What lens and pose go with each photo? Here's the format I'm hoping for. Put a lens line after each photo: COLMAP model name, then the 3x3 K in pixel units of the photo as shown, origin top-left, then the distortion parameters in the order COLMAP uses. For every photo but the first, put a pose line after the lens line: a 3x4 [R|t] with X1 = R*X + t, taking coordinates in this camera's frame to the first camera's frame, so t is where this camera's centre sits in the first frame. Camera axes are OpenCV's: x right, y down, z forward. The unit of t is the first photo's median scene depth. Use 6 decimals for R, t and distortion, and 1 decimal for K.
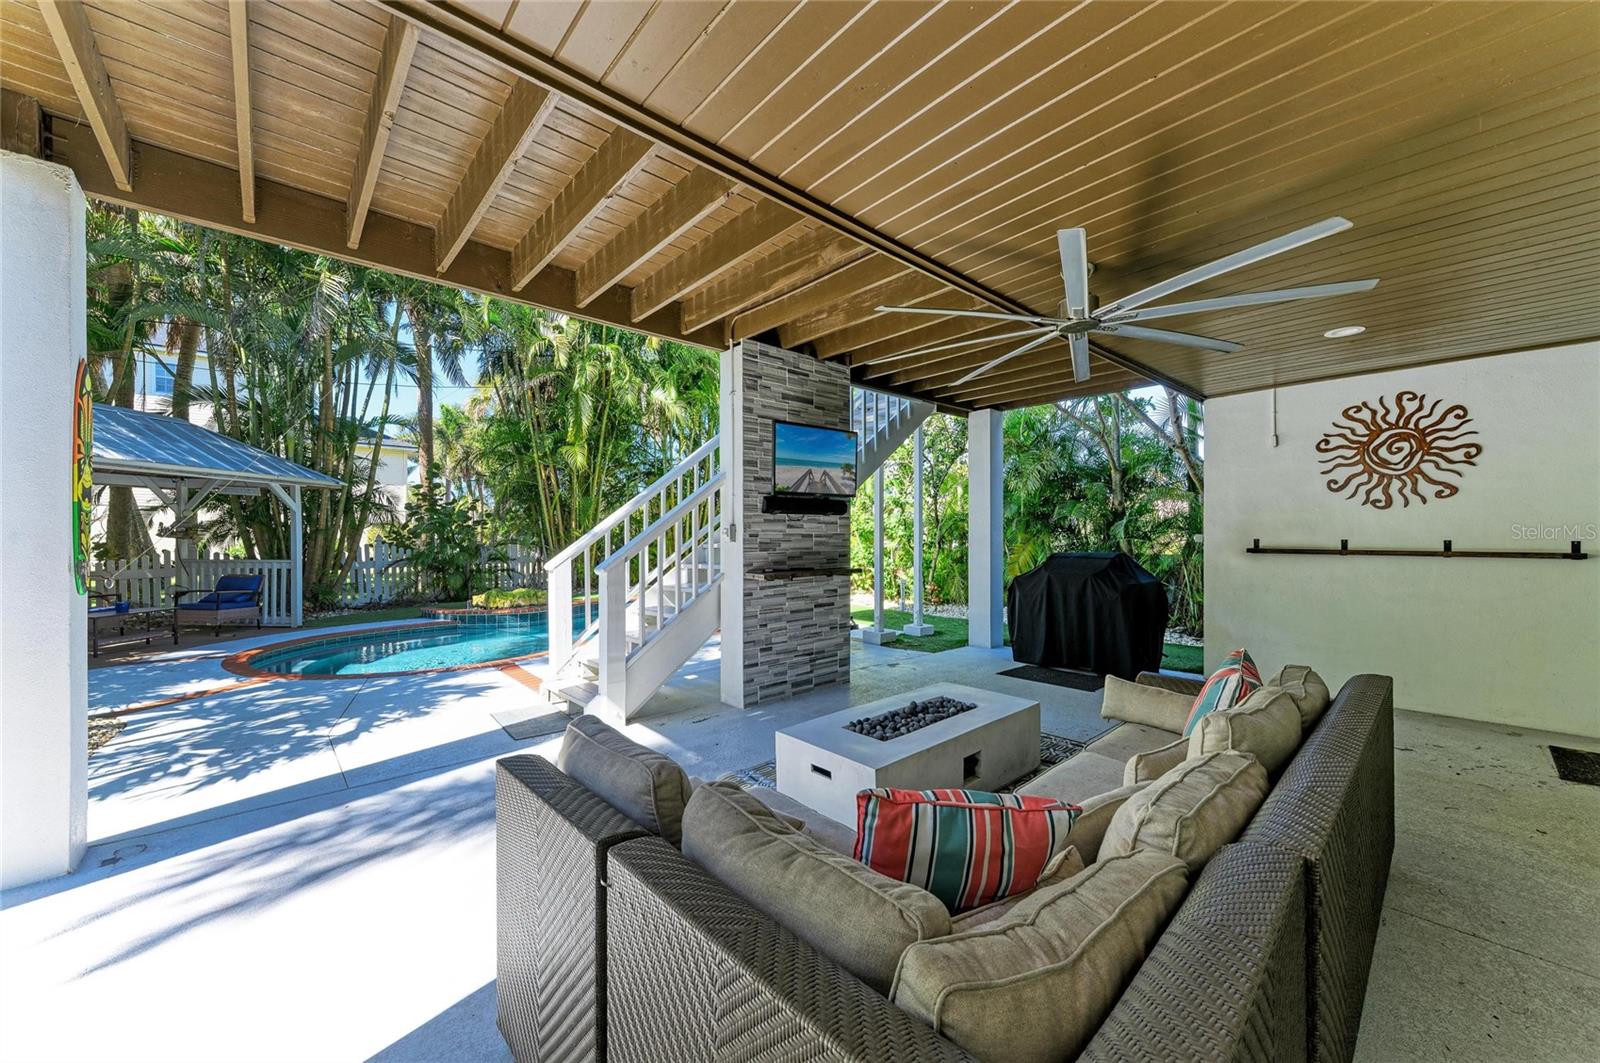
lens RADIAL K [[586.4, 0, 795.5], [0, 586.4, 532.7], [0, 0, 1]] dist [0.016458, -0.000424]
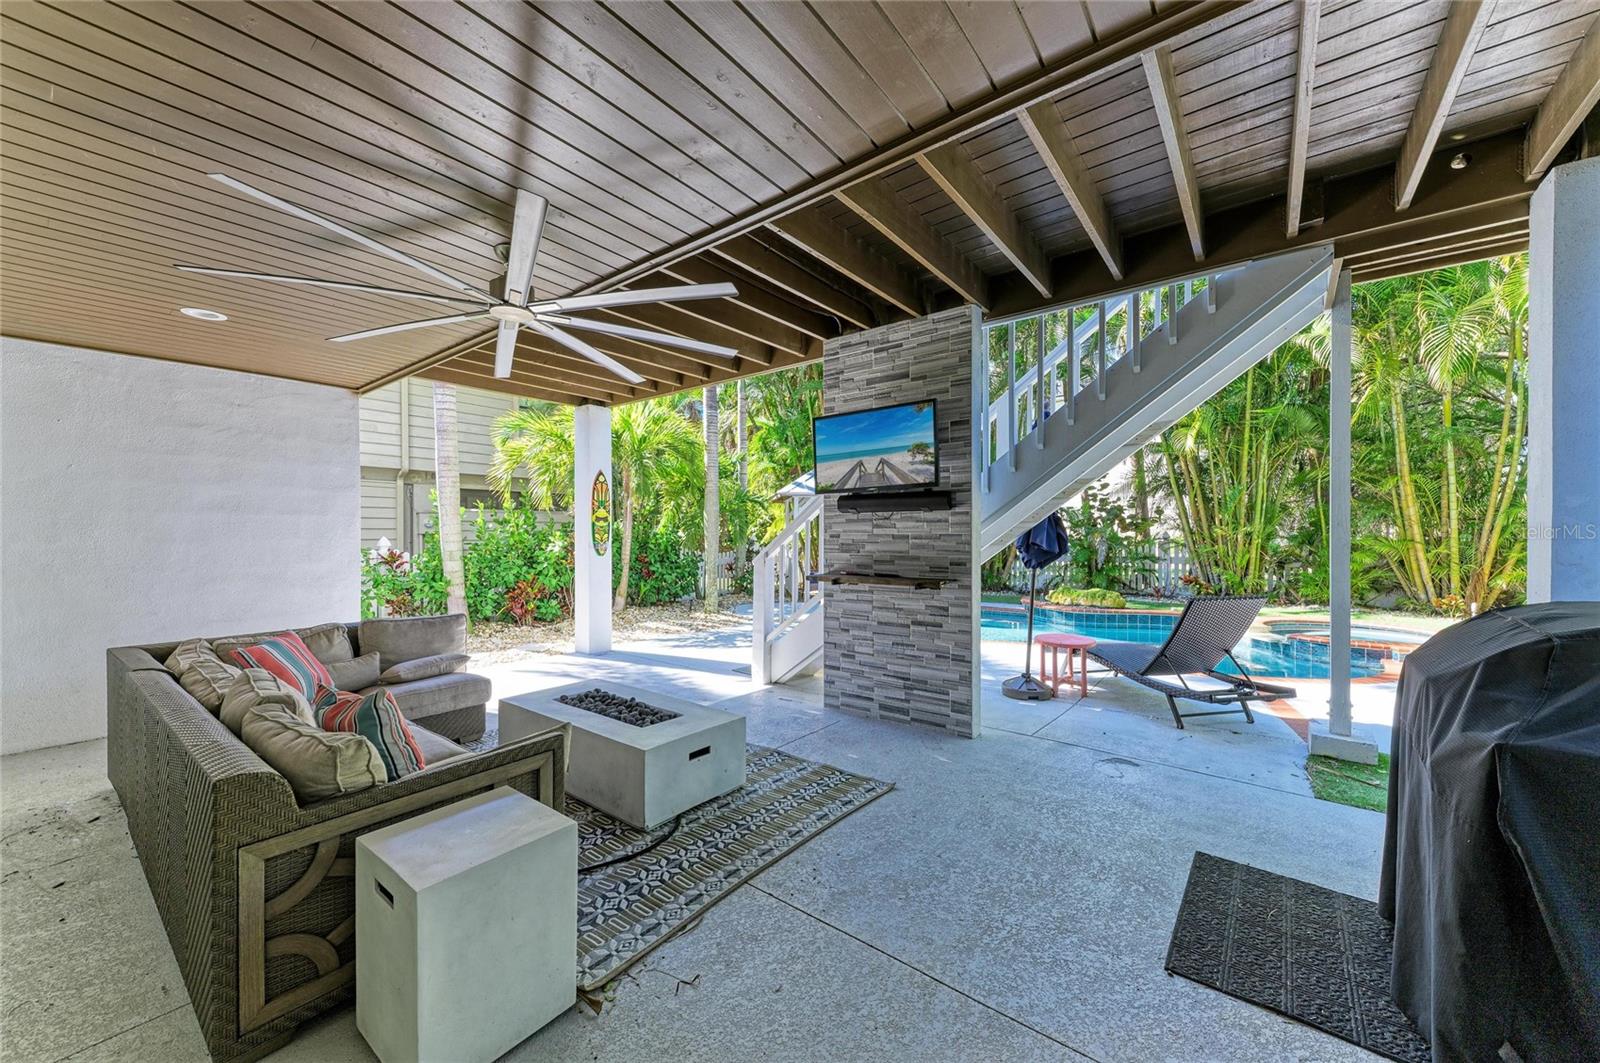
lens RADIAL K [[586.4, 0, 807.6], [0, 586.4, 533.0], [0, 0, 1]] dist [0.016458, -0.000424]
pose [[0.195749, 0.001788, -0.980652, 0.846798], [0.004801, 0.999985, 0.002781, -0.003047], [0.980642, -0.005252, 0.195737, 0.731625]]
